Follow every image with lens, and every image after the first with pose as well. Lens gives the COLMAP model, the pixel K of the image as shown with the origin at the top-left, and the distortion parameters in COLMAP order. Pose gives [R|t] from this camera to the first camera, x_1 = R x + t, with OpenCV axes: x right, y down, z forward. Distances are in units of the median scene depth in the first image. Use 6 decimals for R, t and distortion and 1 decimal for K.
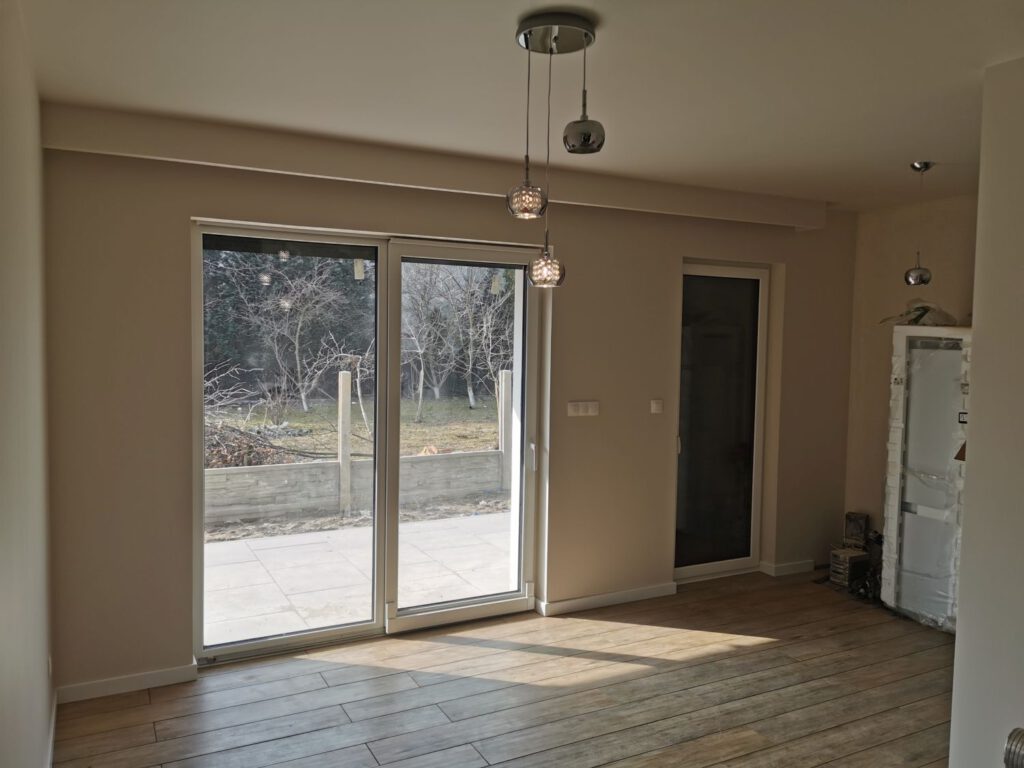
lens RADIAL K [[786.9, 0, 512.0], [0, 786.9, 384.0], [0, 0, 1]] dist [0.068595, -0.098754]
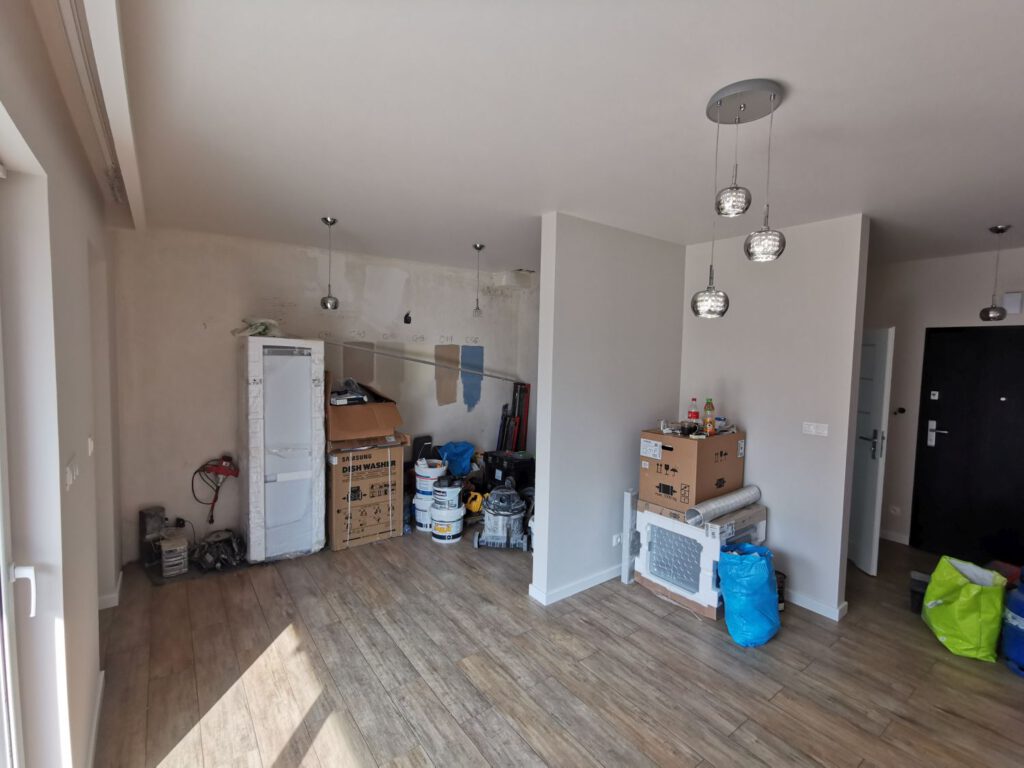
lens RADIAL K [[472.4, 0, 509.7], [0, 472.4, 382.7], [0, 0, 1]] dist [-0.011572, 0.013427]
pose [[-0.154382, -0.083461, 0.984480, -0.360840], [0.038419, 0.995165, 0.090391, -0.064147], [-0.987264, 0.051777, -0.150429, 0.874033]]
